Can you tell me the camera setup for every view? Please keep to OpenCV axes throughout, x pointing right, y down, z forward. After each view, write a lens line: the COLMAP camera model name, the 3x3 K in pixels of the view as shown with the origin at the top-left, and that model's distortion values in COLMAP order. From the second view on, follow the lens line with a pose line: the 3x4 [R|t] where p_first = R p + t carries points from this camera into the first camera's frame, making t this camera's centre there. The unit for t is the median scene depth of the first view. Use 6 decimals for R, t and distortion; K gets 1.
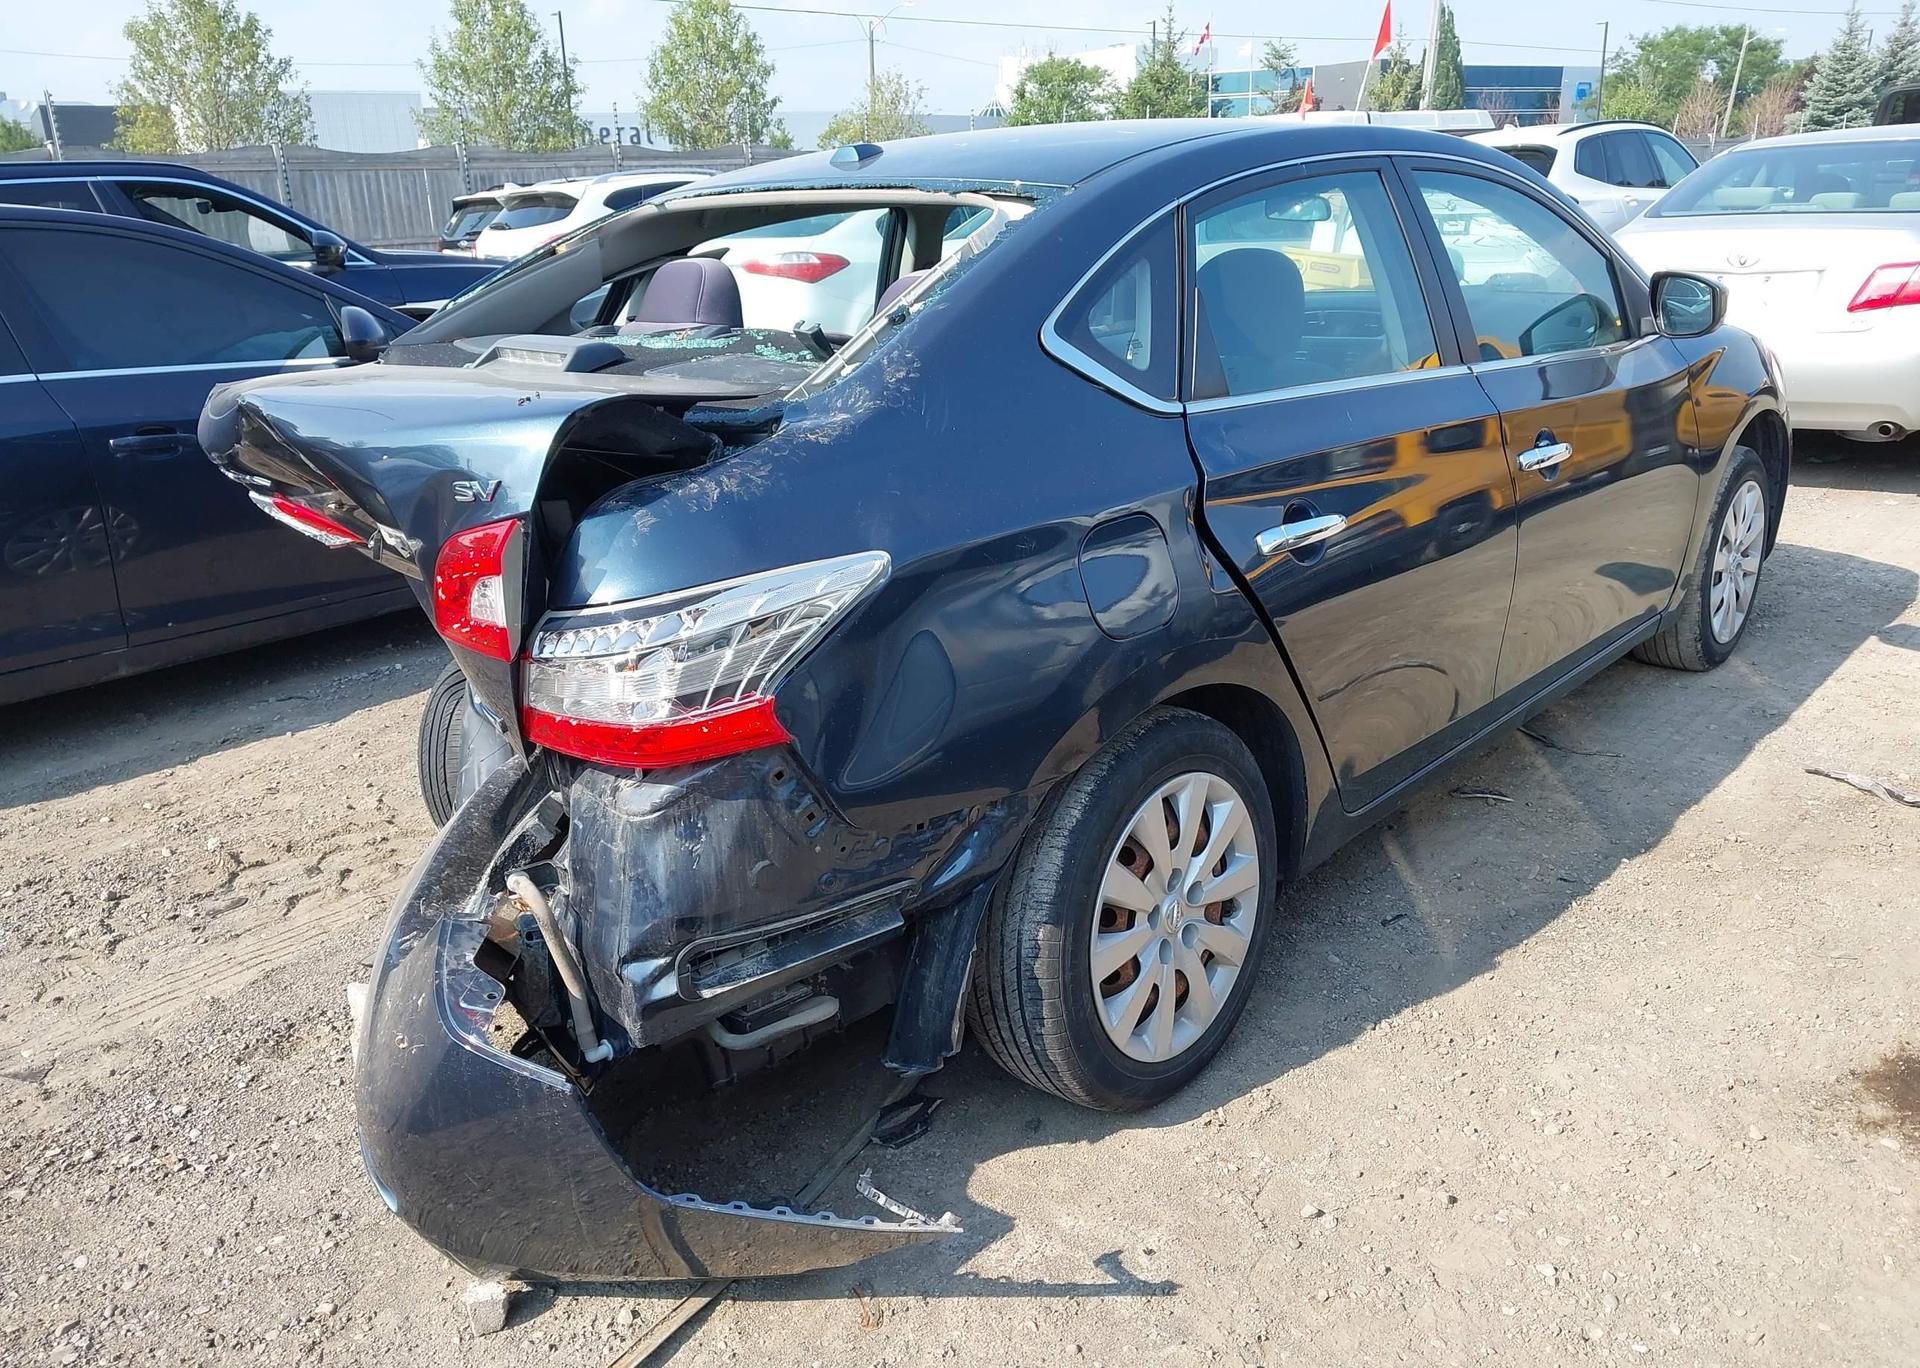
lens RADIAL K [[1834.2, 0, 960.0], [0, 1834.2, 684.0], [0, 0, 1]] dist [0.030437, -0.006317]
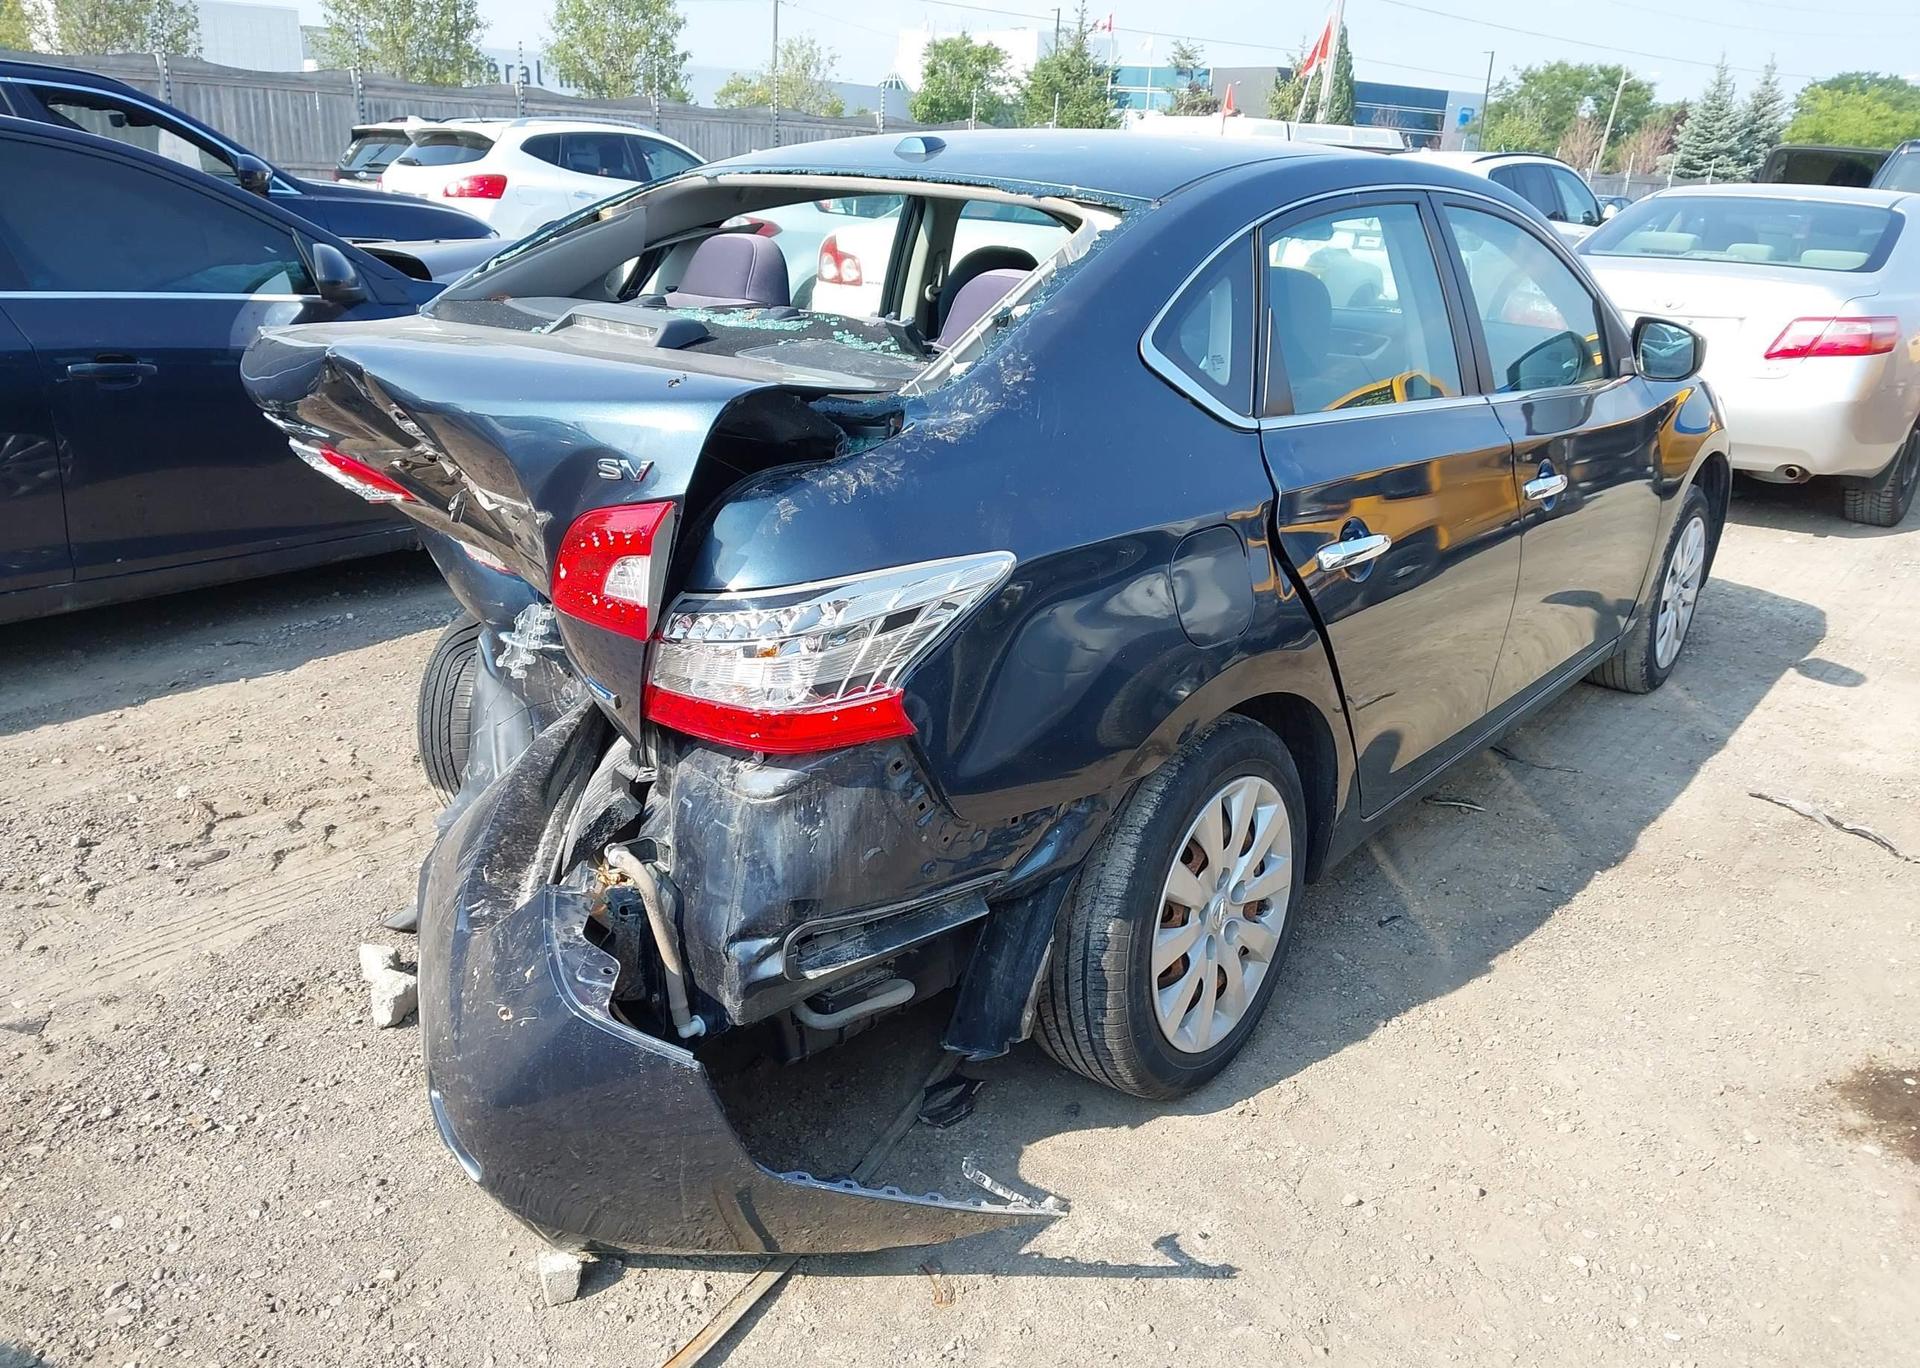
lens RADIAL K [[1826.0, 0, 994.7], [0, 1826.0, 678.2], [0, 0, 1]] dist [0.033557, -0.012070]
pose [[0.992861, 0.053181, 0.106766, -0.123606], [-0.054564, 0.998460, 0.010067, -0.009353], [-0.106066, -0.015821, 0.994233, -0.012505]]
